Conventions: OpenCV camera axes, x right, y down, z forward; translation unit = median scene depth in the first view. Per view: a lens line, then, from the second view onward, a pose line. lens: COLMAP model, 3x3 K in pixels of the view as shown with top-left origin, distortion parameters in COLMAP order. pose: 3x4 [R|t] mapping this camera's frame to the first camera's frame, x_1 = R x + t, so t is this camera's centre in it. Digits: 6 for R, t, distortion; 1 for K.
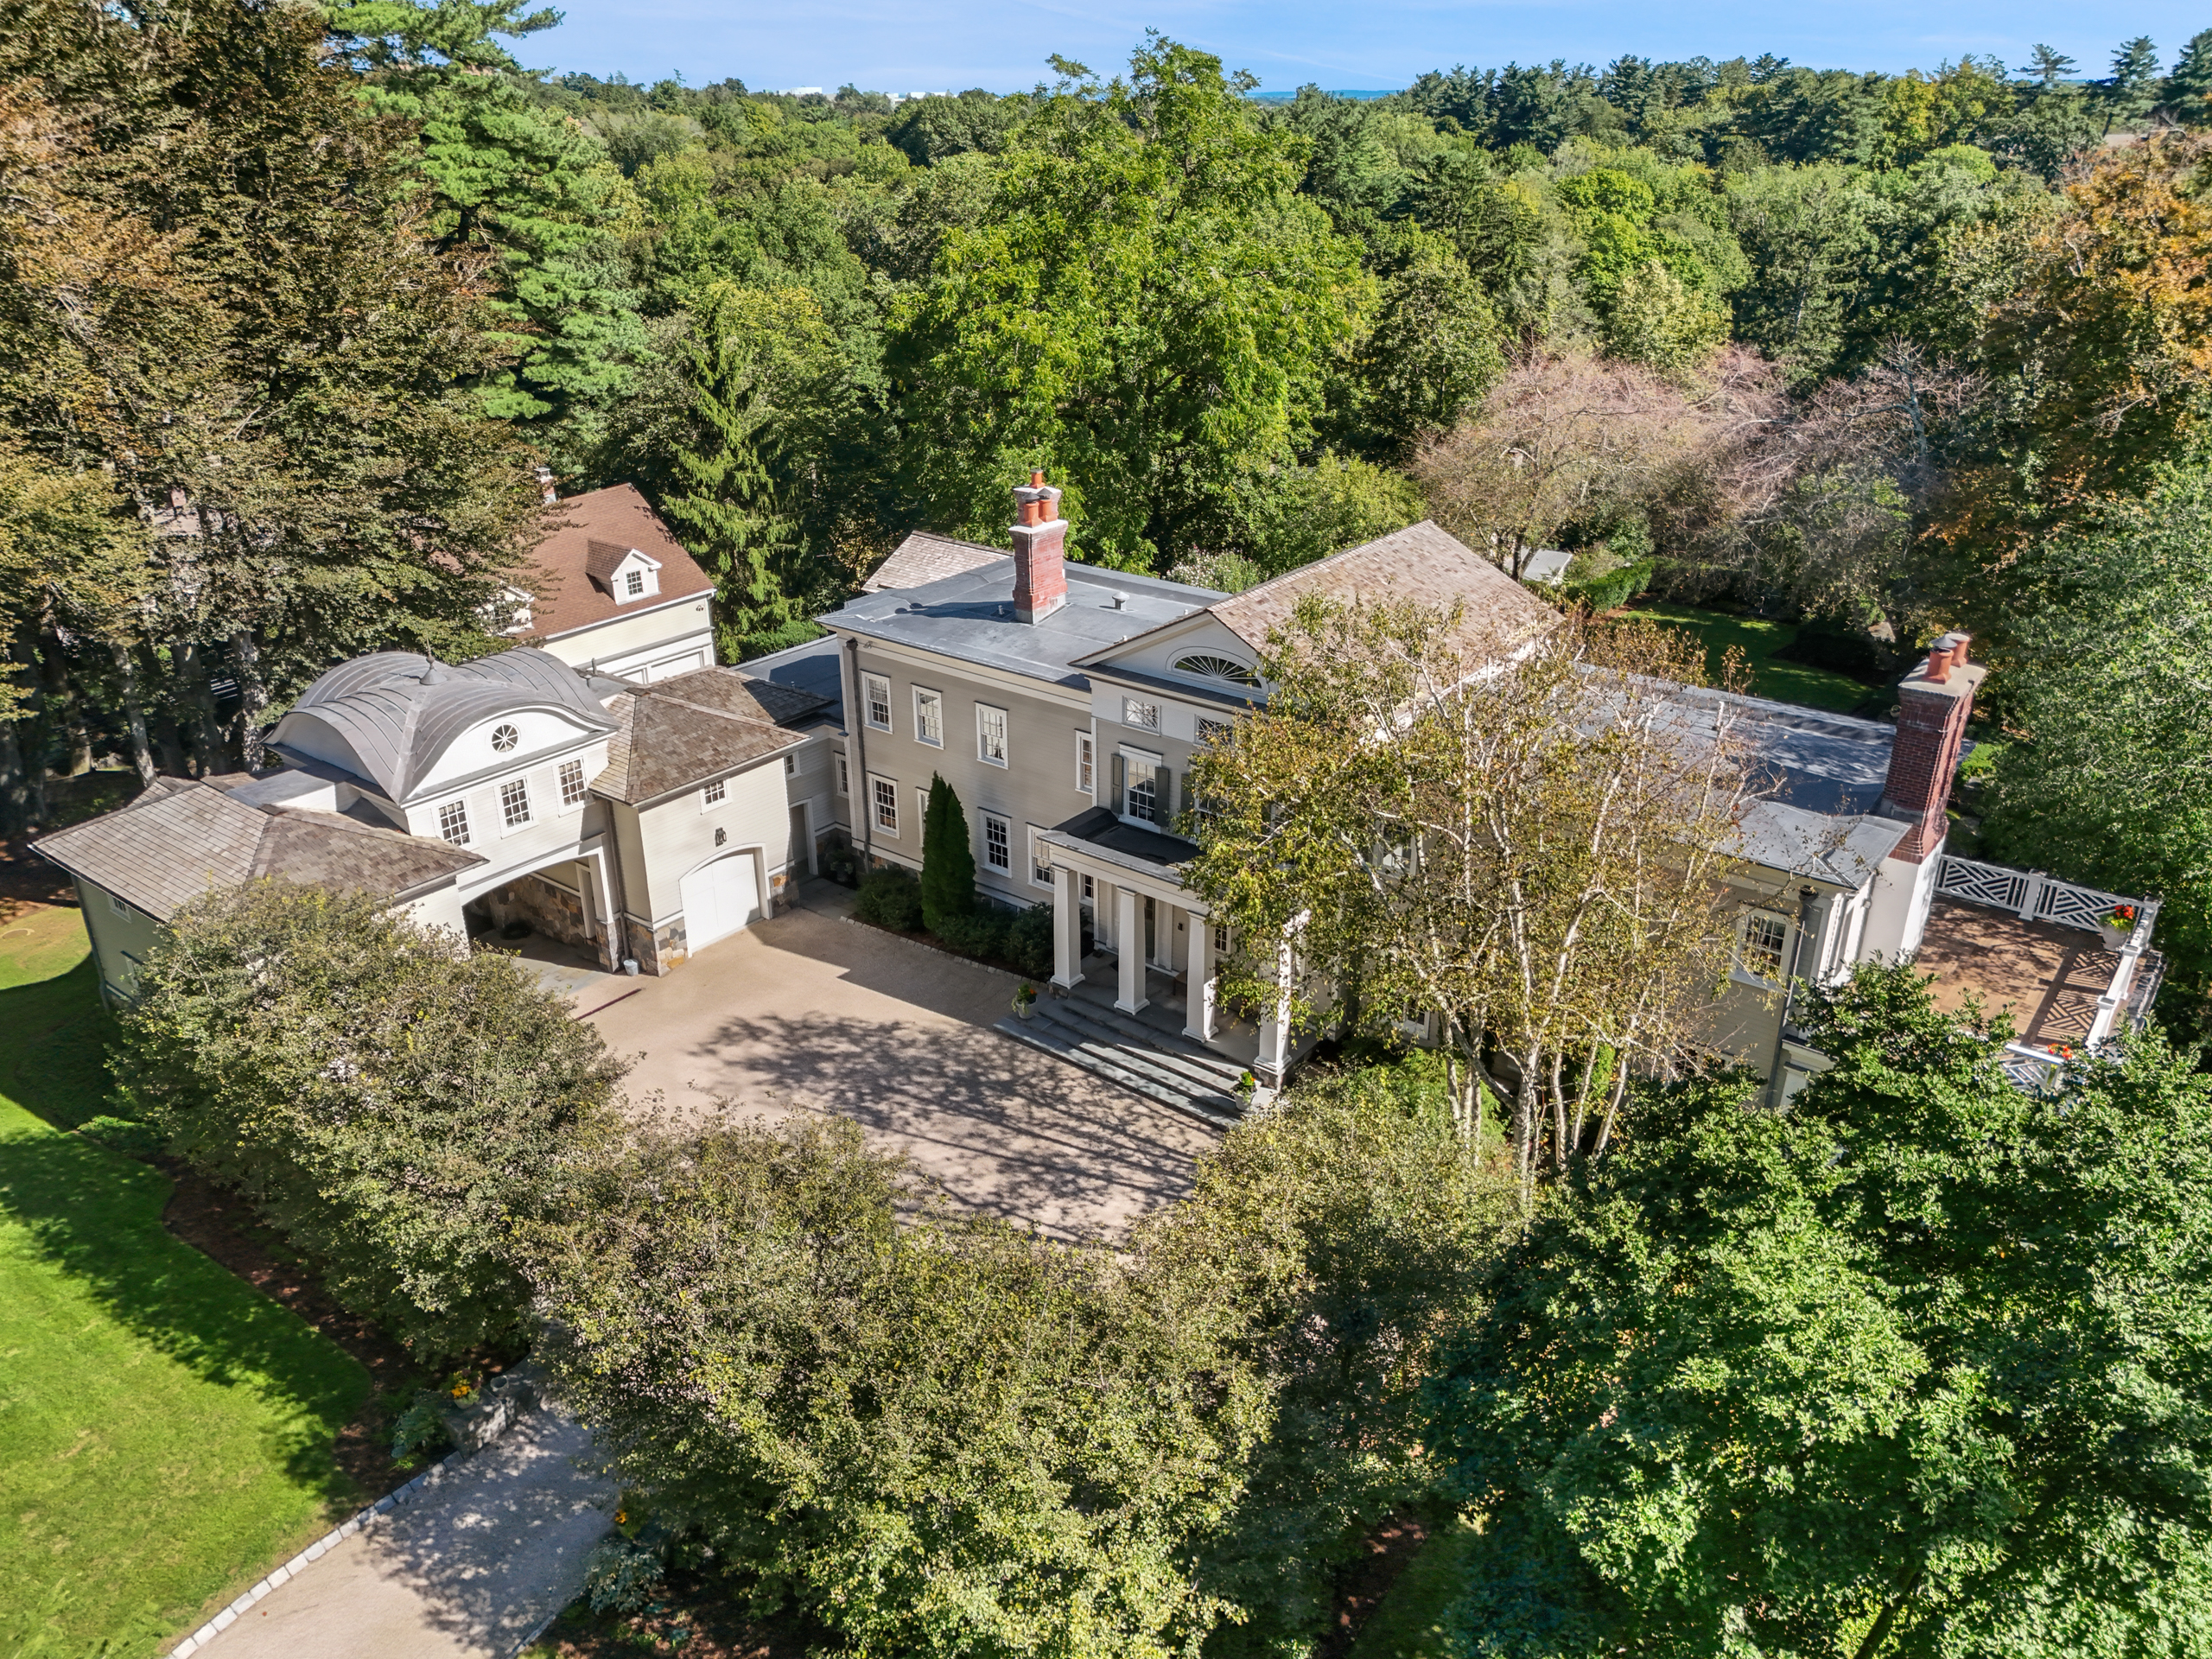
lens RADIAL K [[1642.9, 0, 1106.6], [0, 1642.9, 830.4], [0, 0, 1]] dist [-0.002050, -0.000780]
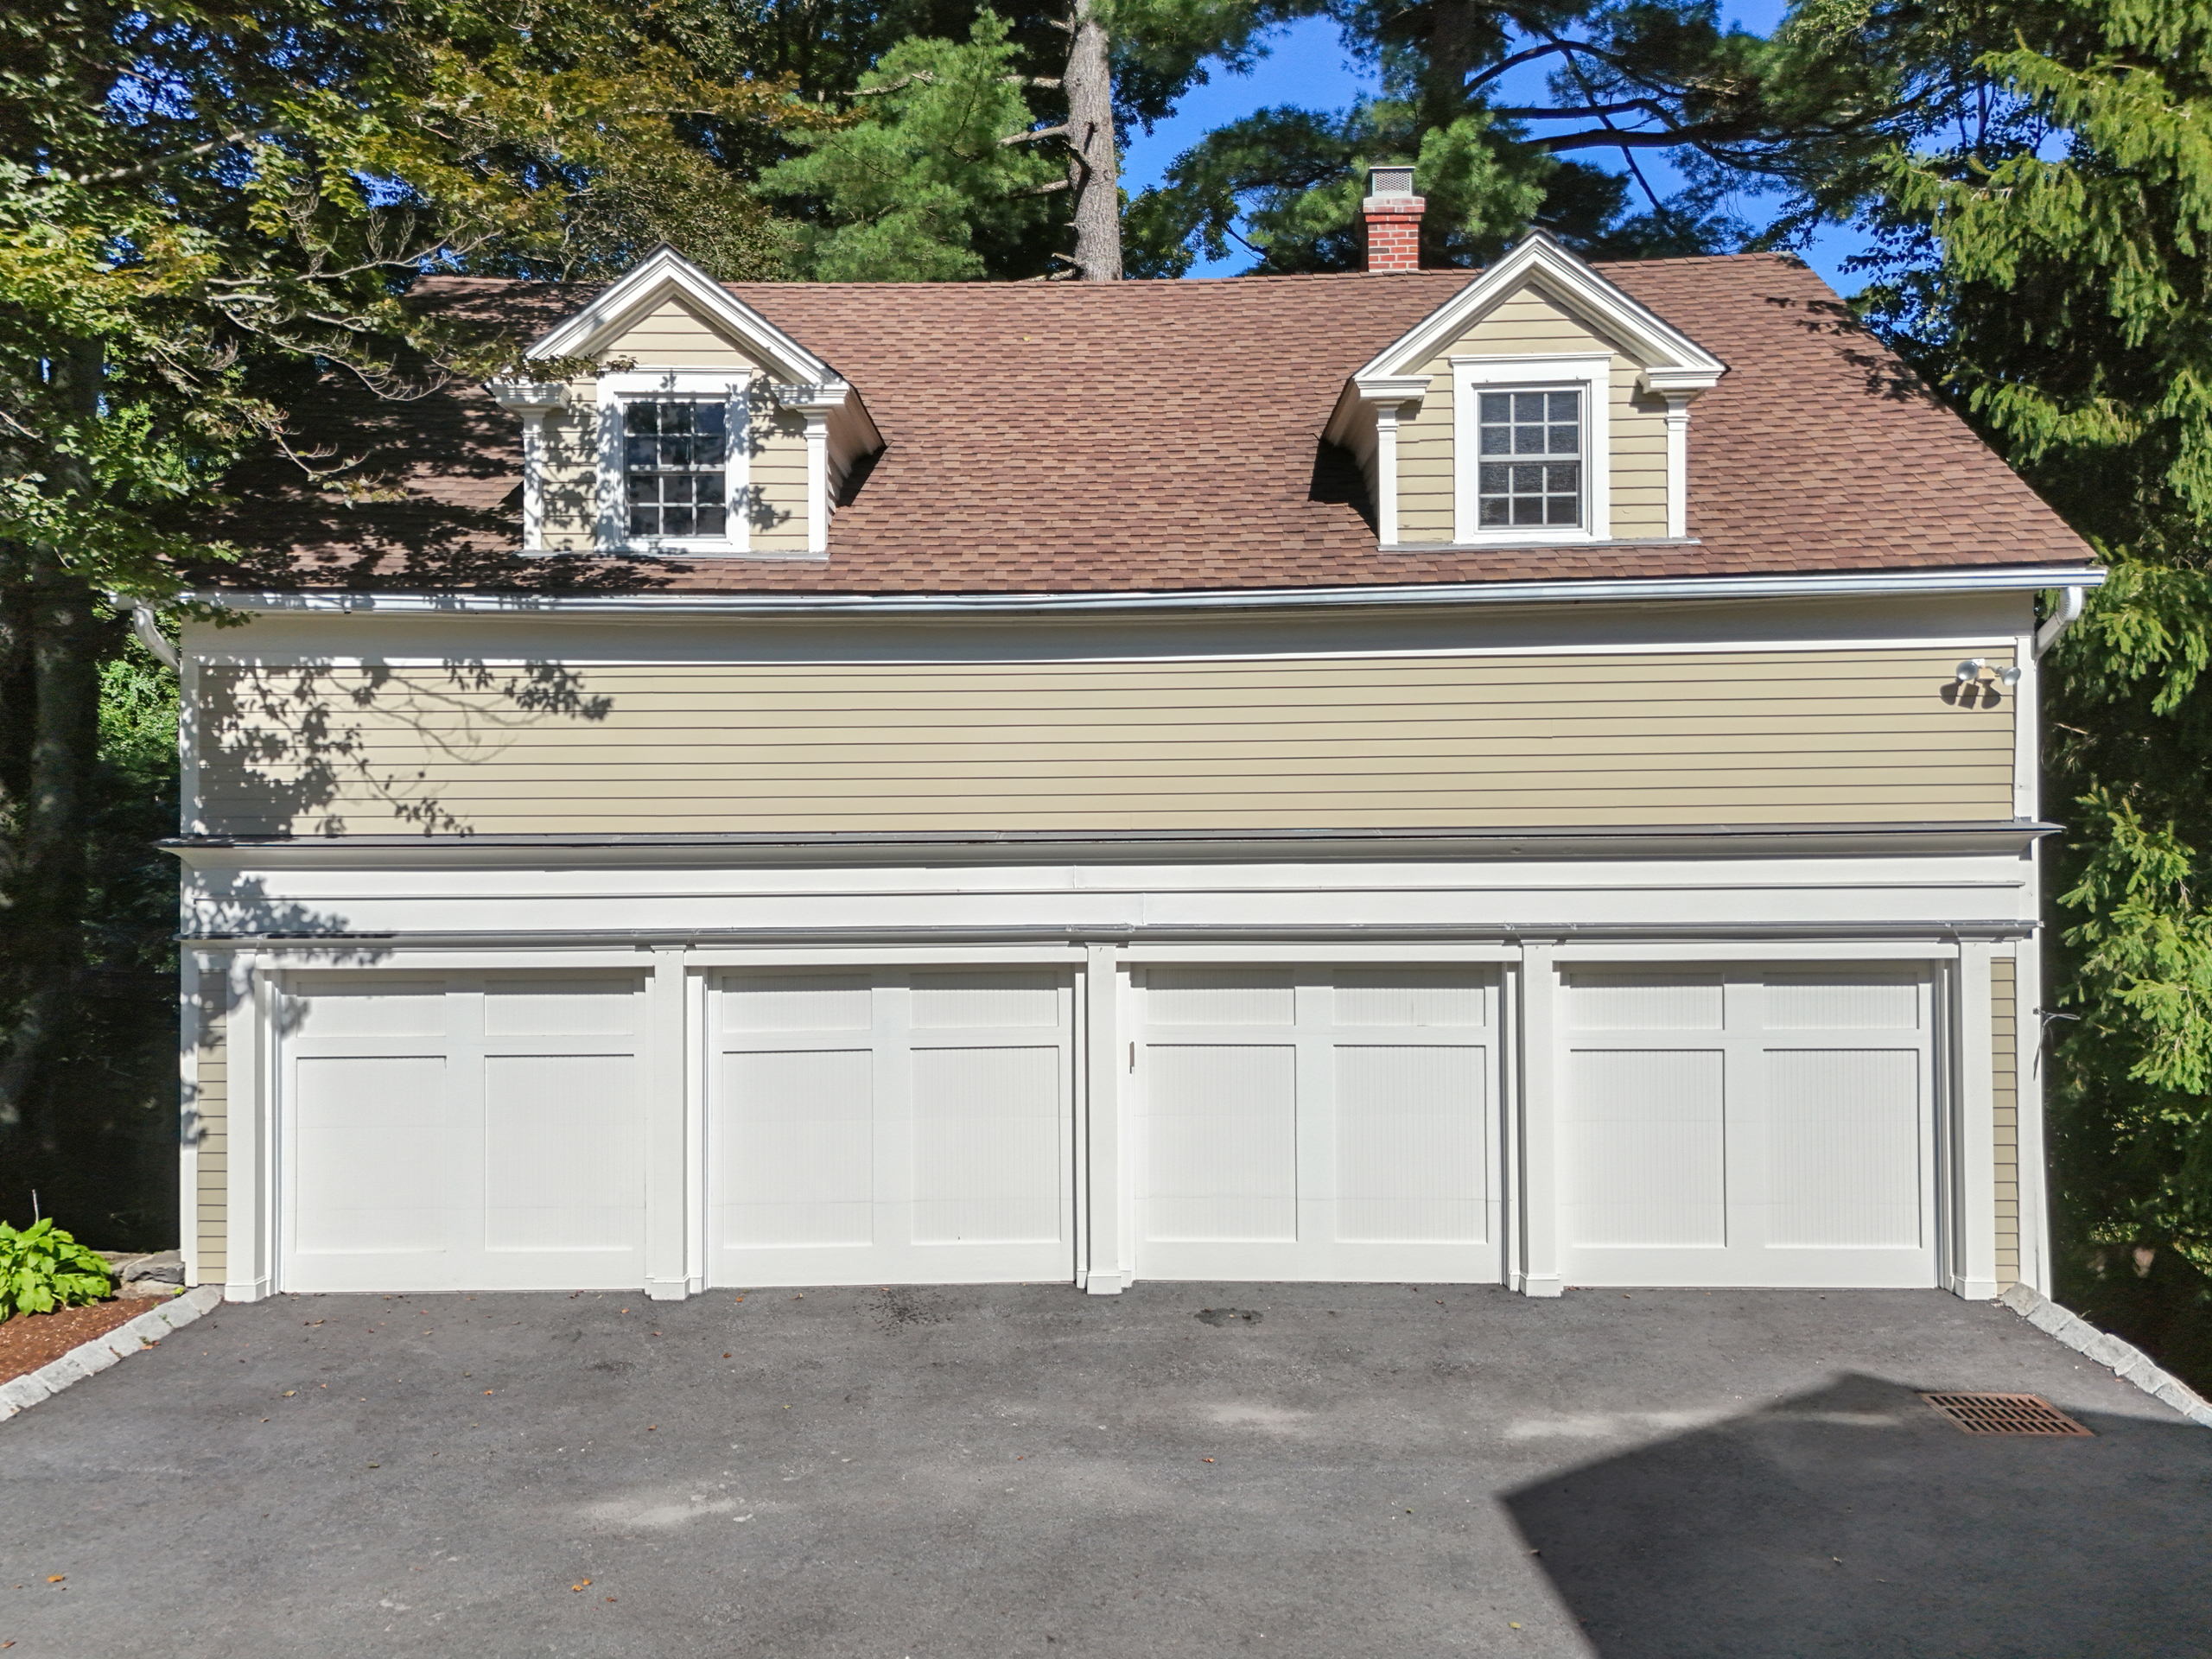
lens RADIAL K [[1642.9, 0, 1106.0], [0, 1642.9, 830.0], [0, 0, 1]] dist [-0.002050, -0.000780]
pose [[0.577604, -0.008685, -0.816271, -0.171898], [-0.323739, 0.915509, -0.238823, -0.059075], [0.749378, 0.402204, 0.525990, 0.885554]]
